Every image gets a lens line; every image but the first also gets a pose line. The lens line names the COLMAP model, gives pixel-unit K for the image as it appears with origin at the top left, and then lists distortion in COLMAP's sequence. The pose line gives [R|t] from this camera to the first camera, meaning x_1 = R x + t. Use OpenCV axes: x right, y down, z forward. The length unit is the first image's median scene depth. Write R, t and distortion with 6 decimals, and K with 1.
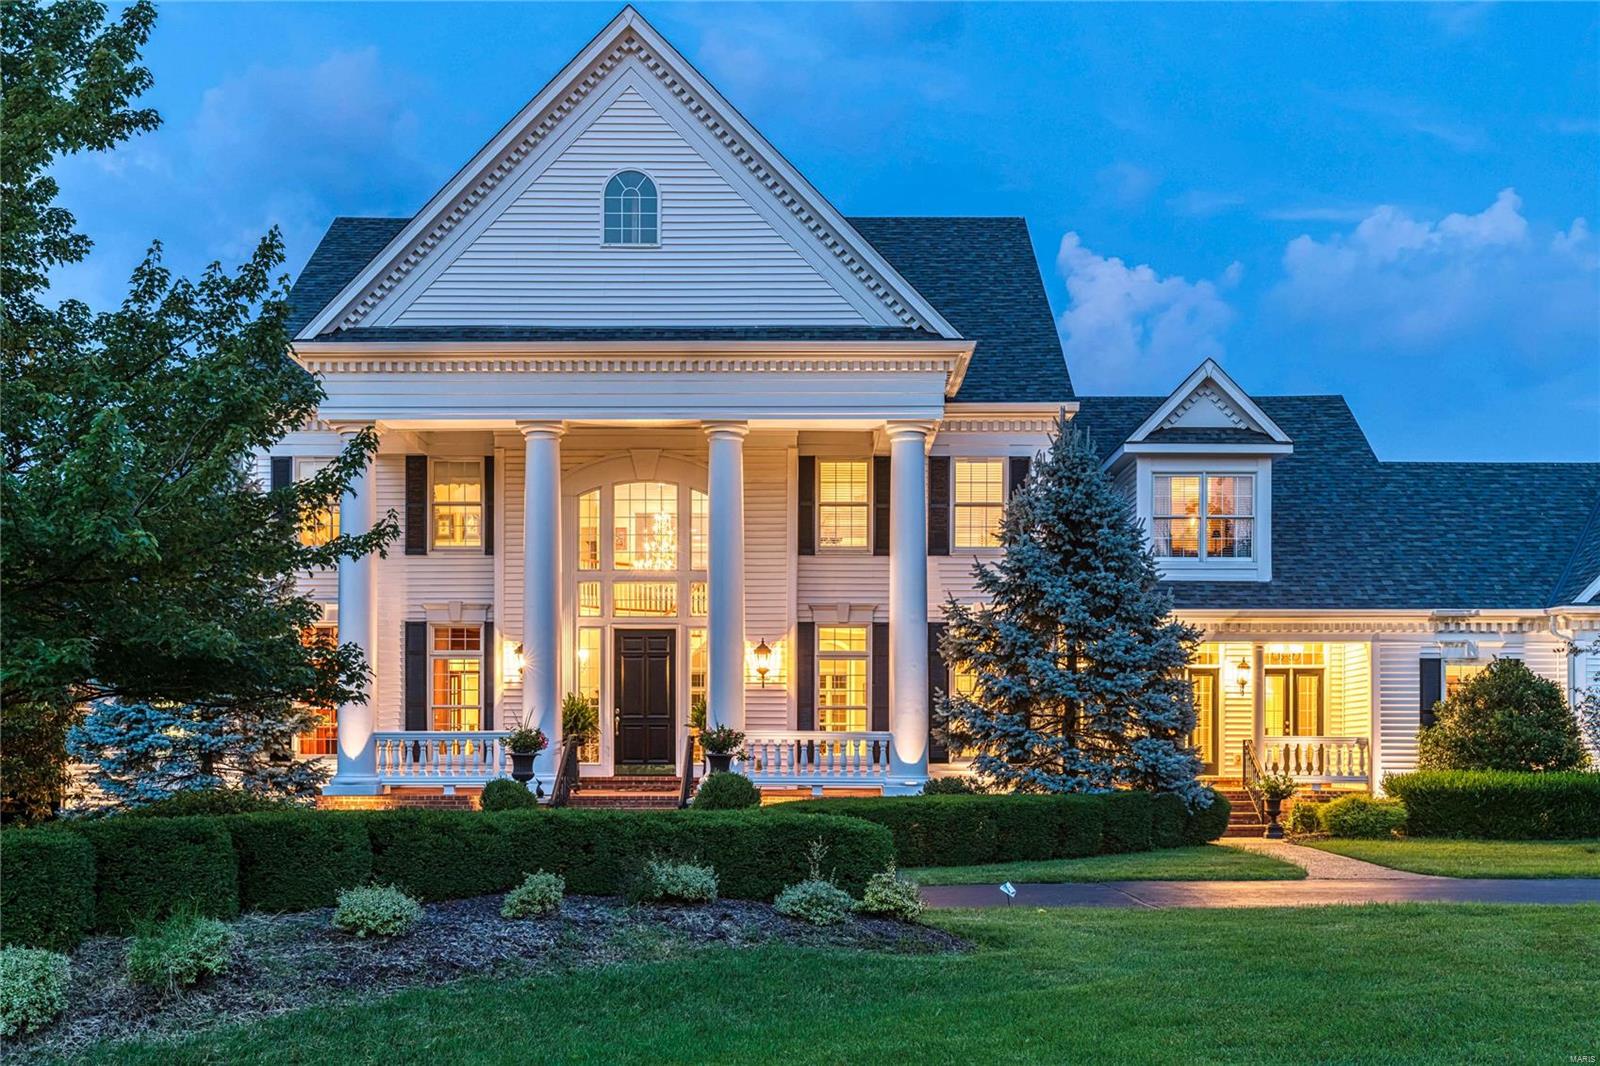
lens RADIAL K [[1530.5, 0, 800.0], [0, 1530.5, 624.8], [0, 0, 1]] dist [0.000949, -0.004115]
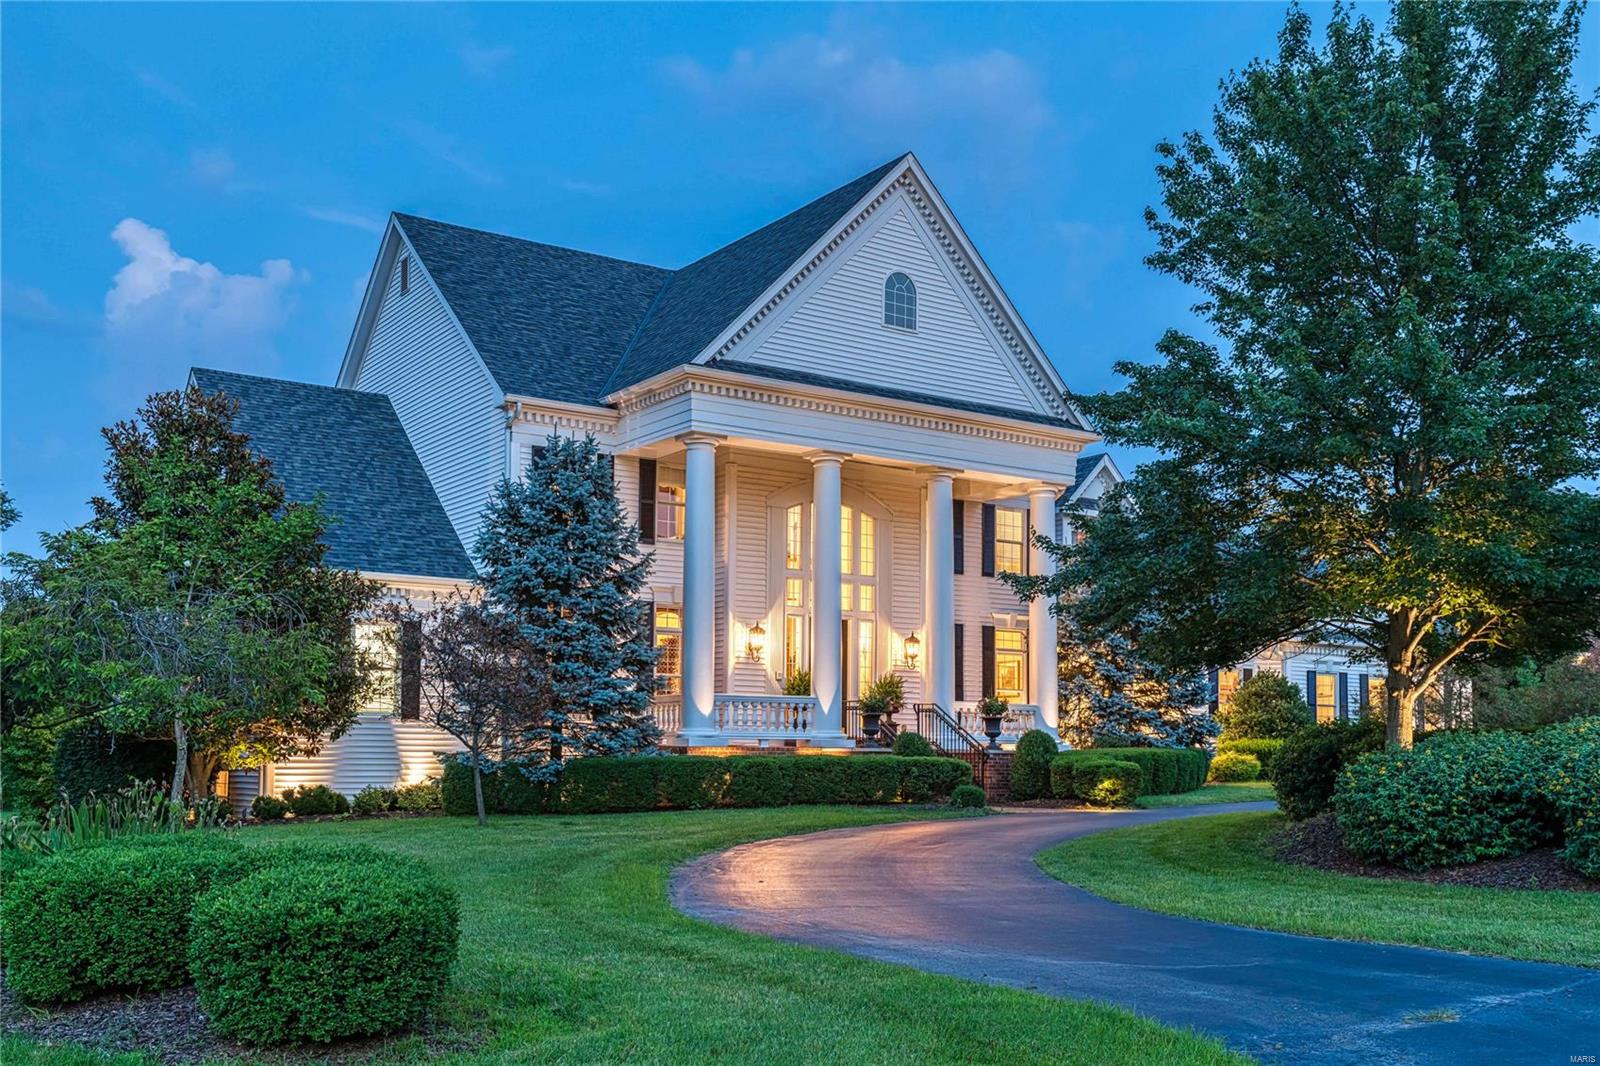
lens RADIAL K [[1479.3, 0, 800.0], [0, 1479.3, 533.0], [0, 0, 1]] dist [-0.001020, -0.000374]
pose [[0.830407, 0.087146, 0.550299, -0.791299], [-0.051248, 0.995452, -0.080307, 0.031085], [-0.554795, 0.038486, 0.831097, -0.003845]]
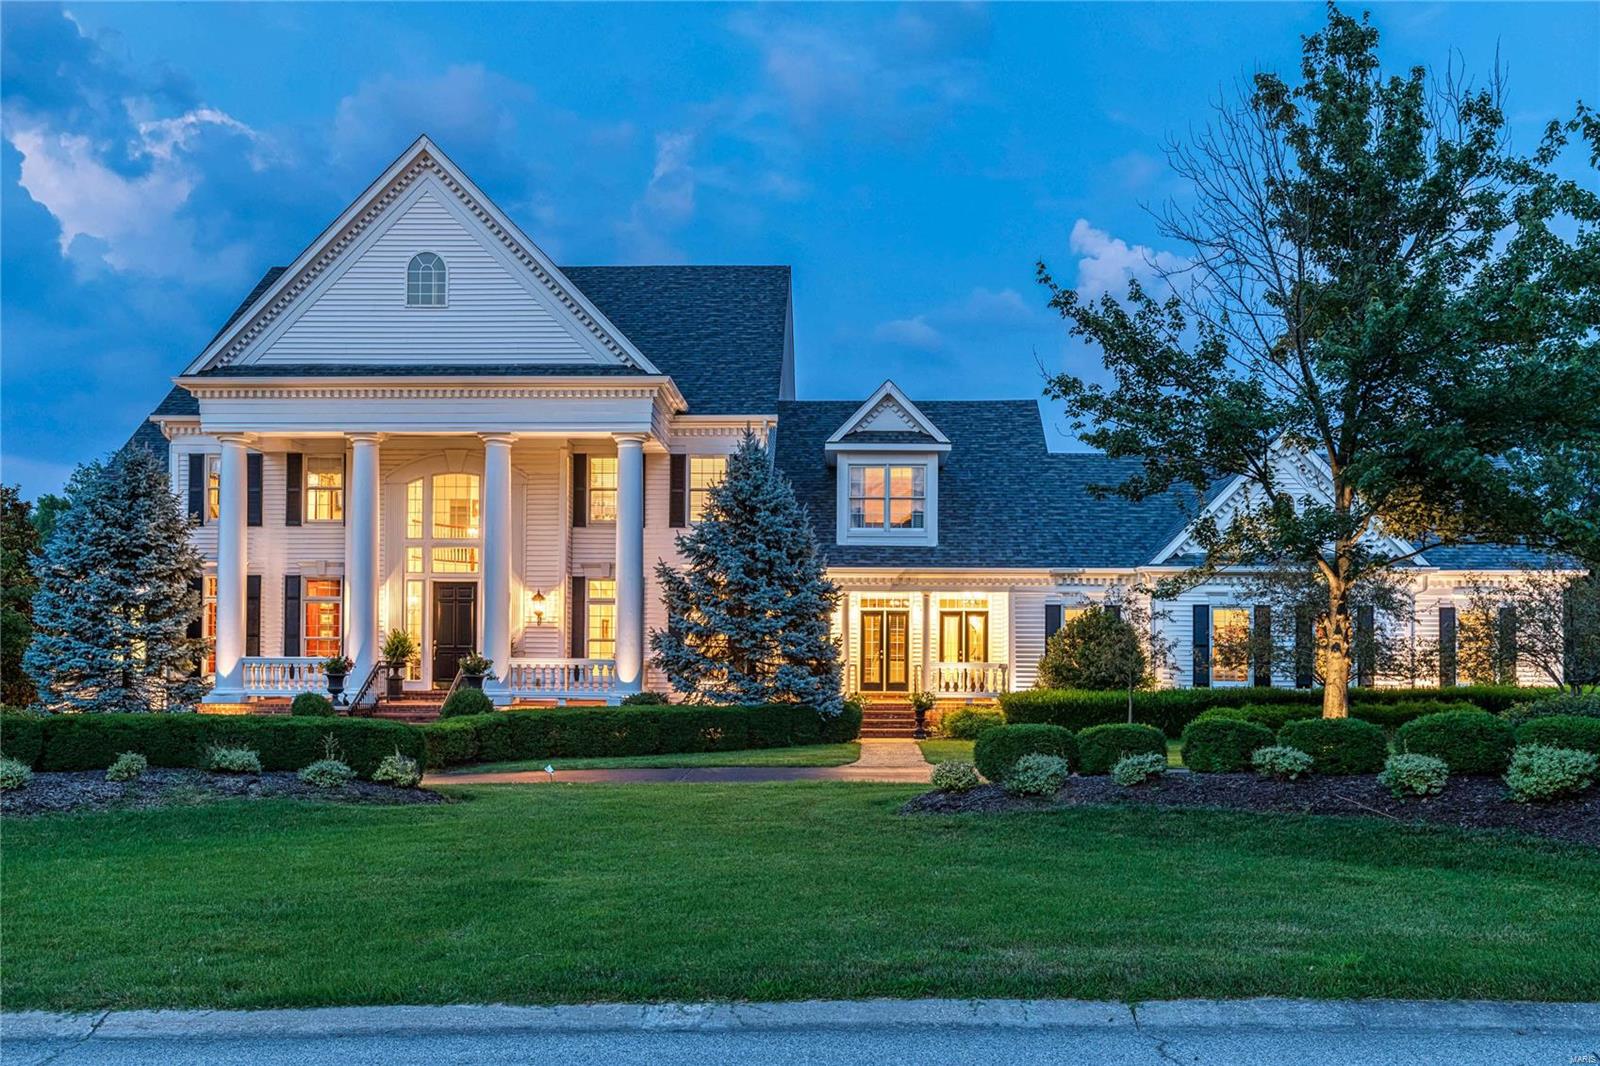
lens RADIAL K [[1314.3, 0, 800.0], [0, 1314.3, 533.0], [0, 0, 1]] dist [-0.002284, -0.002076]
pose [[0.999775, 0.002514, -0.021054, 0.229126], [-0.002889, 0.999837, -0.017794, -0.020644], [0.021006, 0.017851, 0.999620, -0.159665]]
